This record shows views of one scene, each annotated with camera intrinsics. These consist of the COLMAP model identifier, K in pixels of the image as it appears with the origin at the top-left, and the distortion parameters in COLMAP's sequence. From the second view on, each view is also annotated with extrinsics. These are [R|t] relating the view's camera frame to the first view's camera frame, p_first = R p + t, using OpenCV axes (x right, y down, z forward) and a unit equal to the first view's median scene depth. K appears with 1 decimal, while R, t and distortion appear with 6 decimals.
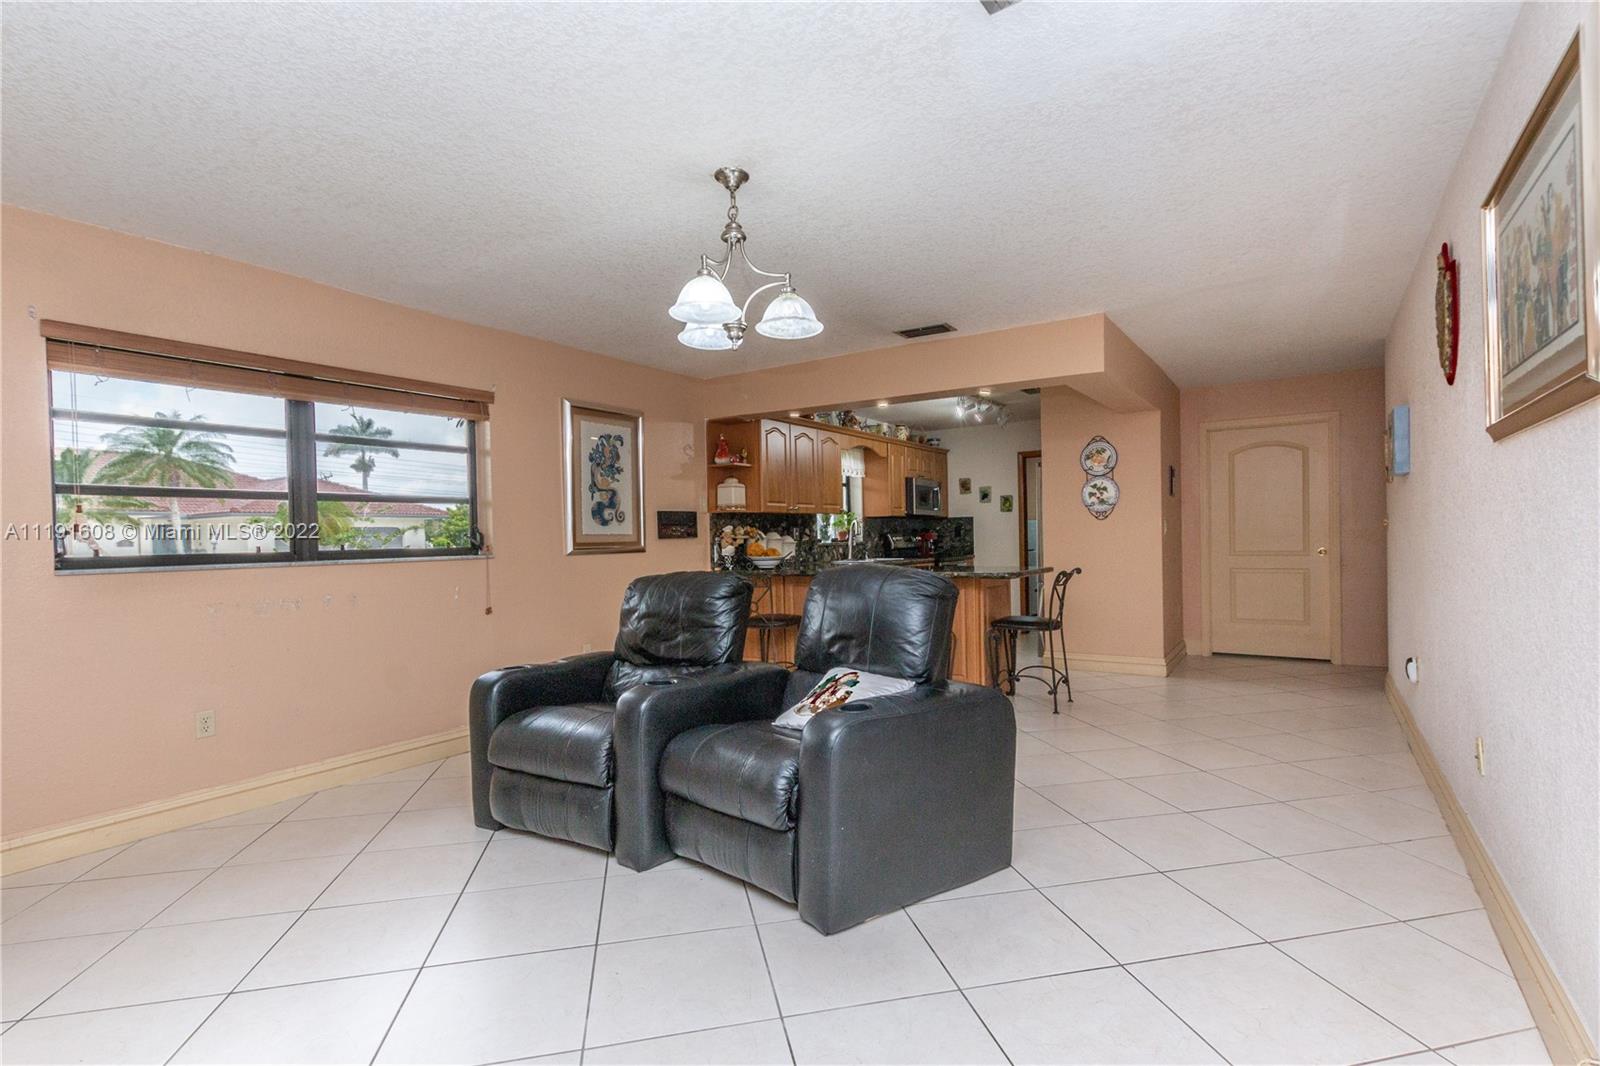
lens RADIAL K [[797.7, 0, 840.0], [0, 797.7, 543.8], [0, 0, 1]] dist [0.011328, -0.004238]
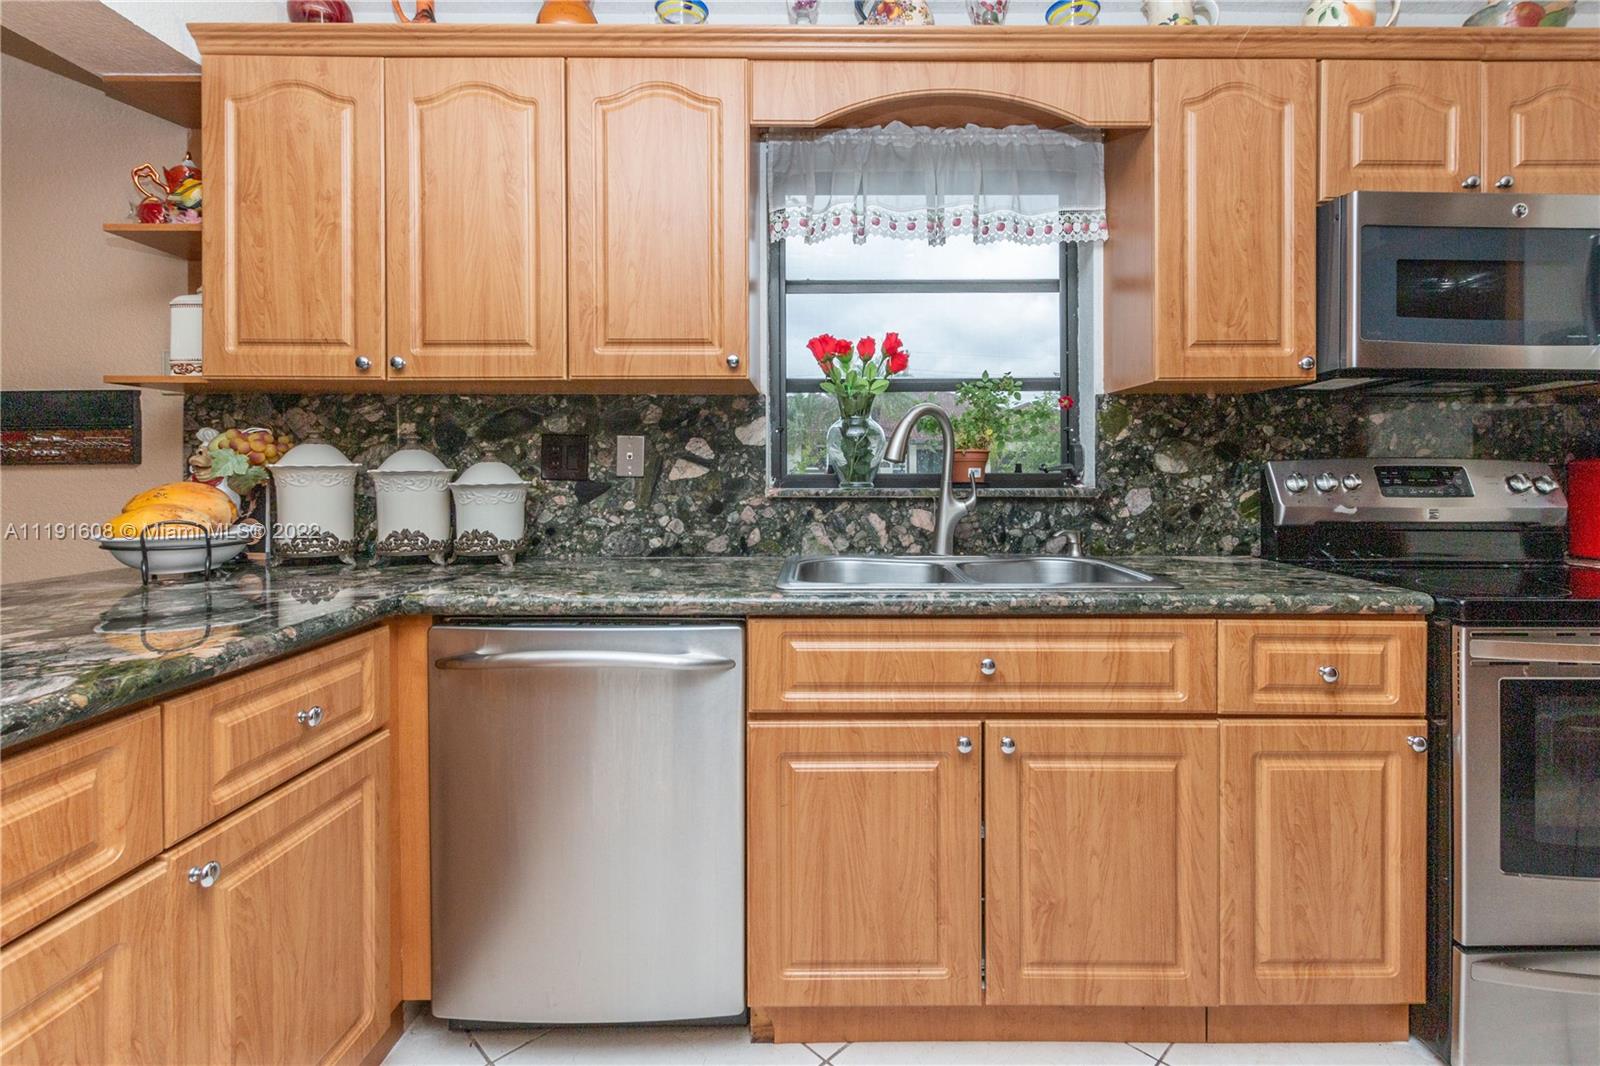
lens RADIAL K [[797.7, 0, 792.4], [0, 797.7, 467.6], [0, 0, 1]] dist [0.011328, -0.004238]
pose [[0.519394, 0.021893, -0.854254, 0.257177], [-0.016280, 0.999744, 0.015724, -0.015198], [0.854380, 0.005740, 0.519618, 0.998047]]
